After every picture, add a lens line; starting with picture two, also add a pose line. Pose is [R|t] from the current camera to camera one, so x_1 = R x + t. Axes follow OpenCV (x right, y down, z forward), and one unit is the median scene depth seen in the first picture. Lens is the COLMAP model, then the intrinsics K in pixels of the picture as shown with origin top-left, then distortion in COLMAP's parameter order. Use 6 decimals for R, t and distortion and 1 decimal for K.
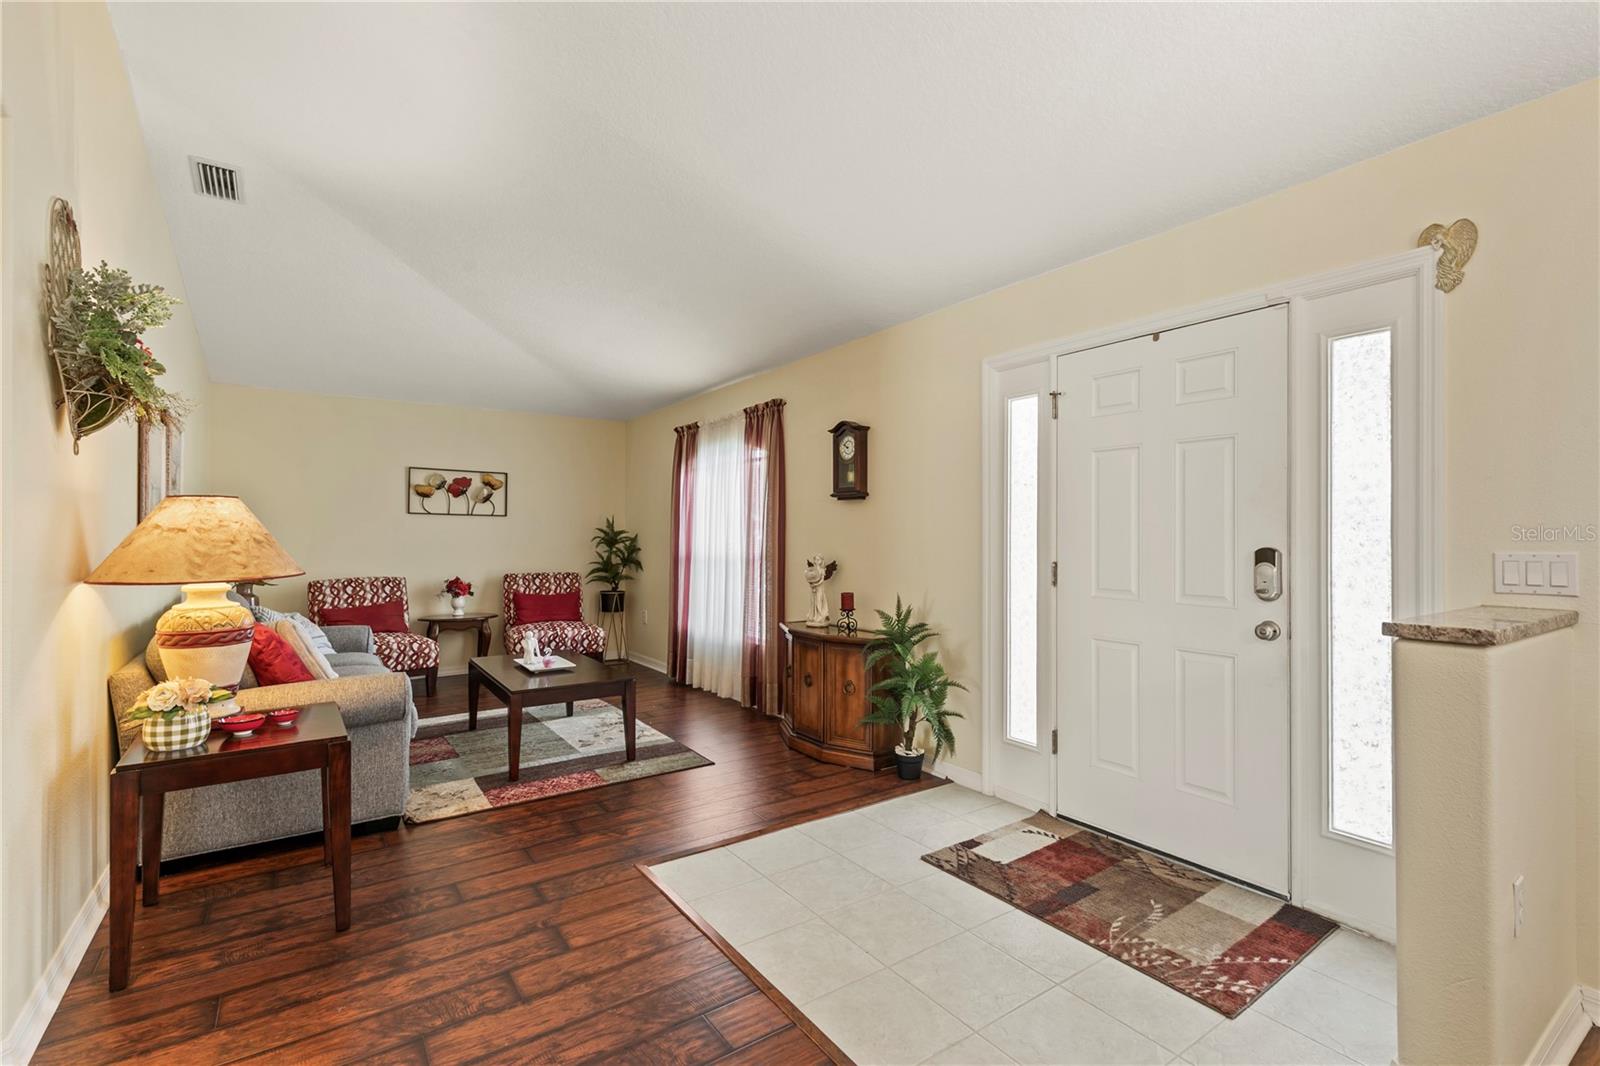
lens RADIAL K [[719.6, 0, 805.3], [0, 719.6, 535.5], [0, 0, 1]] dist [0.012391, -0.004596]
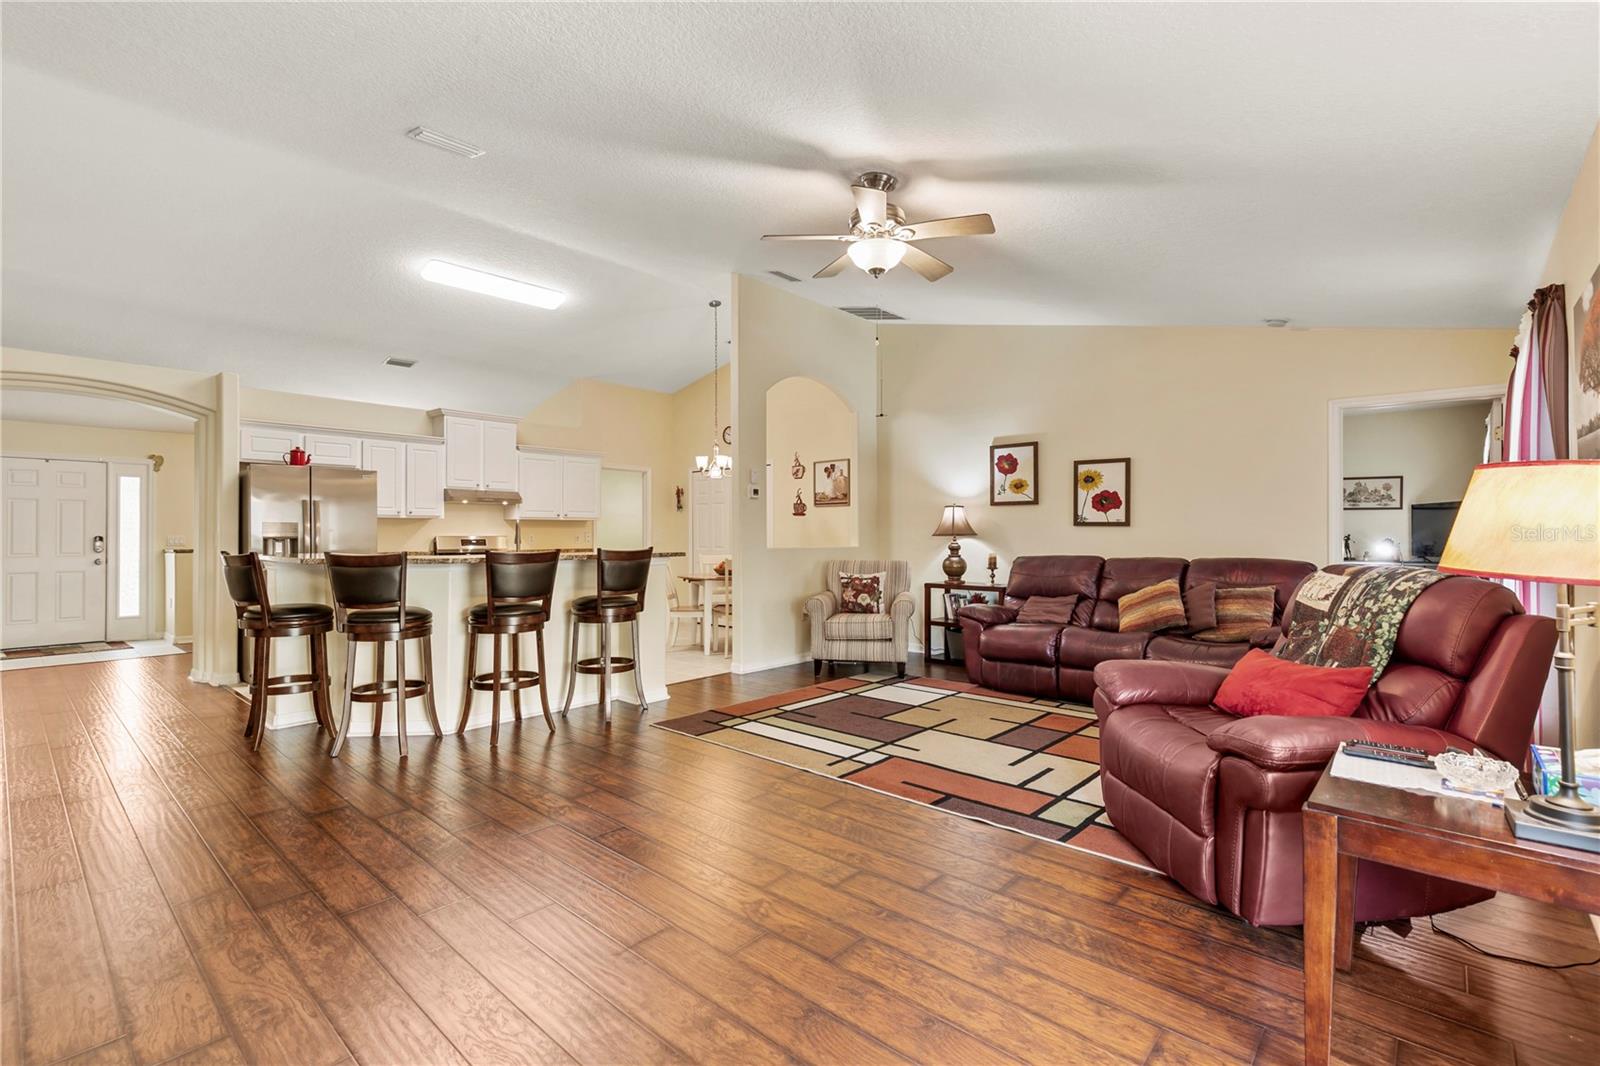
lens RADIAL K [[719.6, 0, 802.8], [0, 719.6, 529.1], [0, 0, 1]] dist [0.012391, -0.004596]
pose [[-0.224285, 0.014579, 0.974415, -1.418480], [0.007508, 0.999884, -0.013232, 0.022636], [-0.974495, 0.004348, -0.224368, -0.590181]]
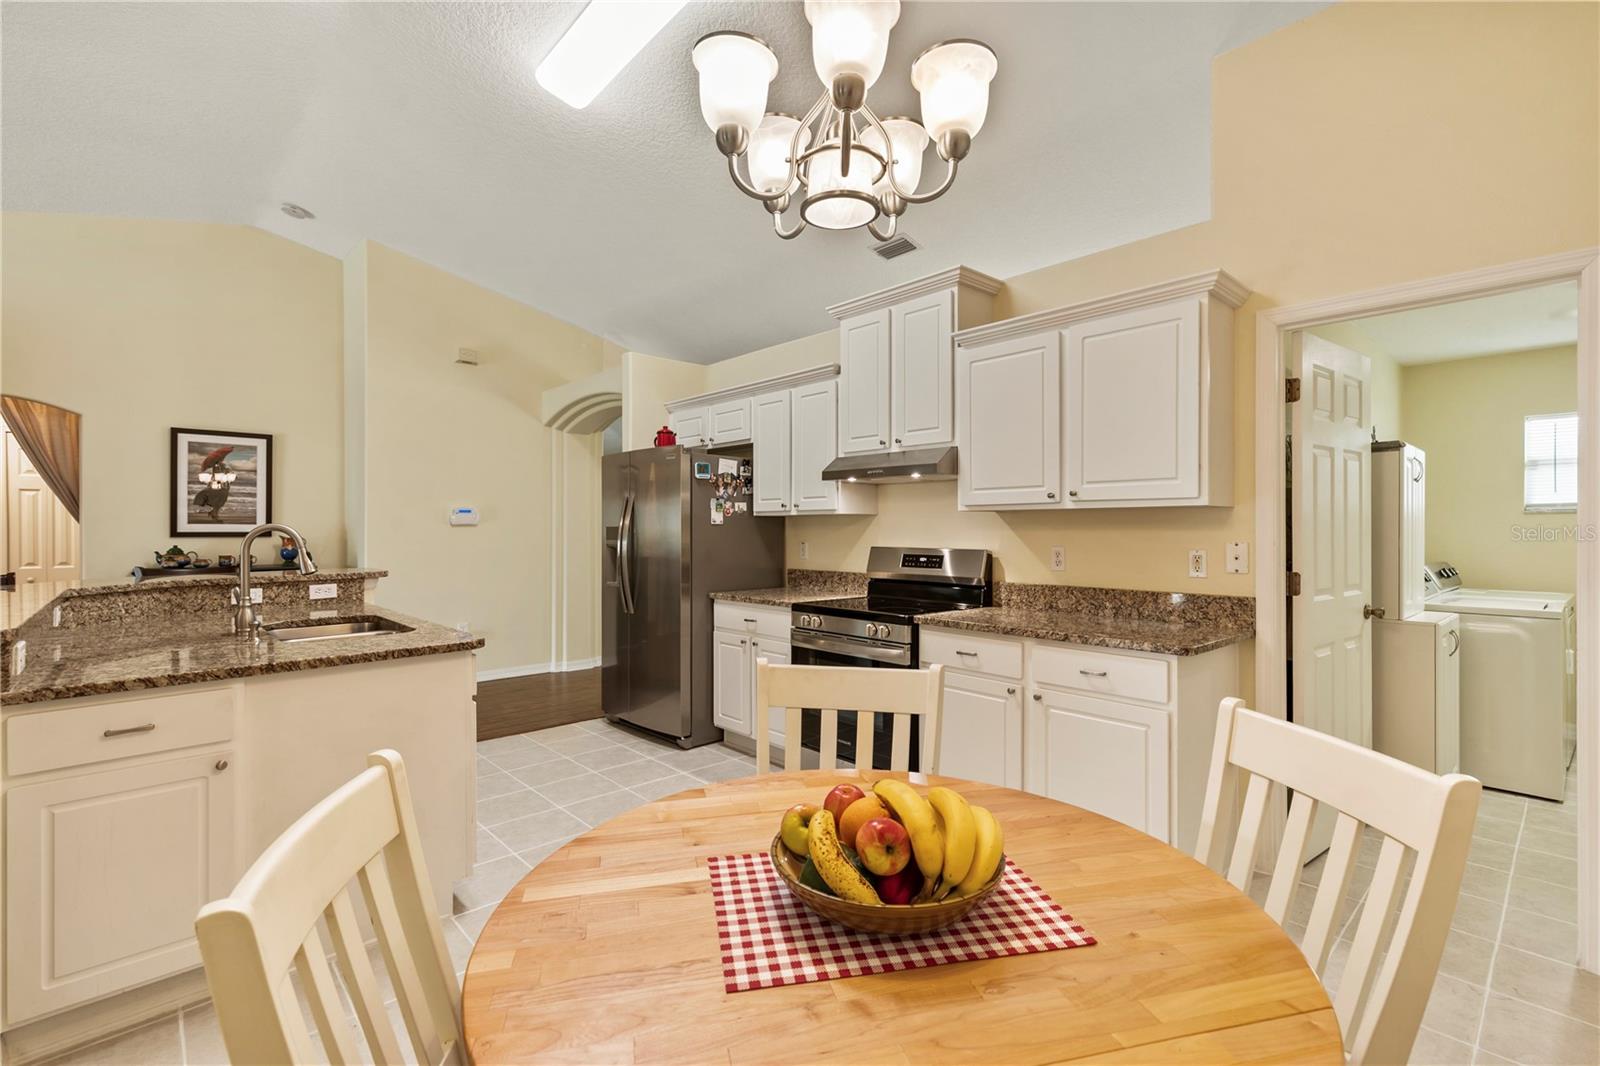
lens RADIAL K [[719.6, 0, 801.8], [0, 719.6, 526.9], [0, 0, 1]] dist [0.012391, -0.004596]
pose [[0.991742, 0.004176, 0.128180, -0.153613], [-0.003526, 0.999980, -0.005298, -0.002159], [-0.128199, 0.004803, 0.991737, -0.928558]]
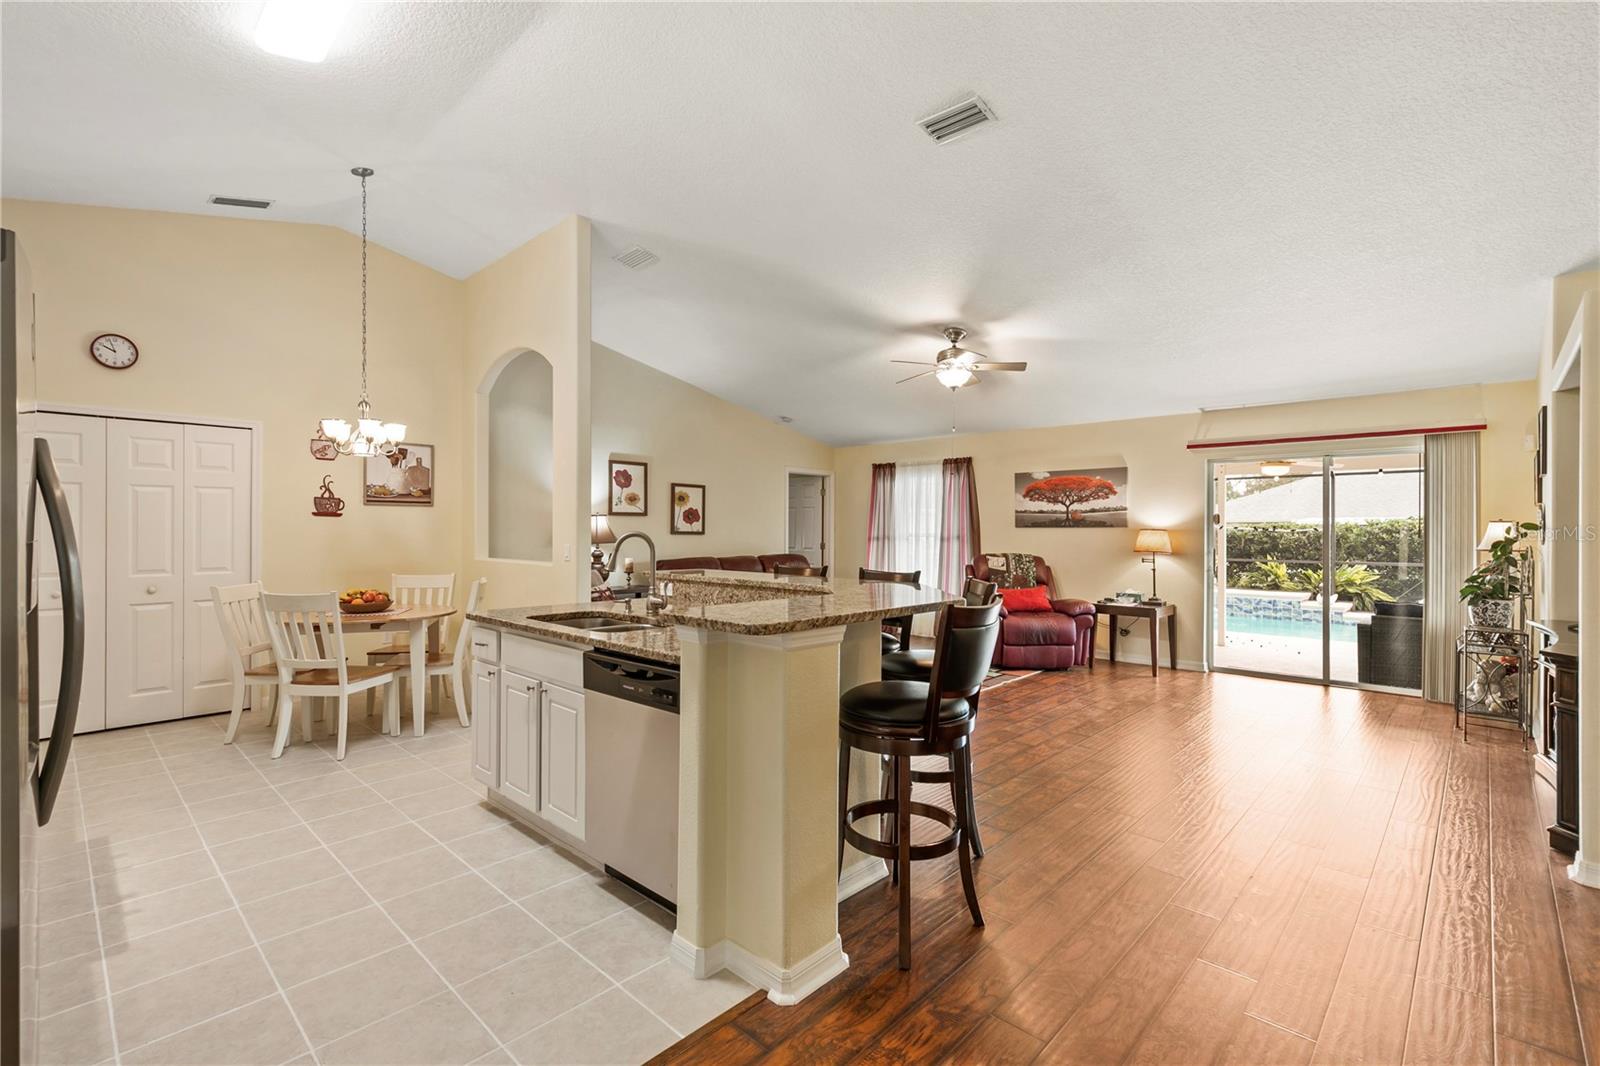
lens RADIAL K [[719.6, 0, 808.2], [0, 719.6, 526.7], [0, 0, 1]] dist [0.012391, -0.004596]
pose [[-0.979423, 0.003217, -0.201791, -0.440853], [0.002717, 0.999993, 0.002750, -0.010685], [0.201799, 0.002145, -0.979425, 0.158455]]
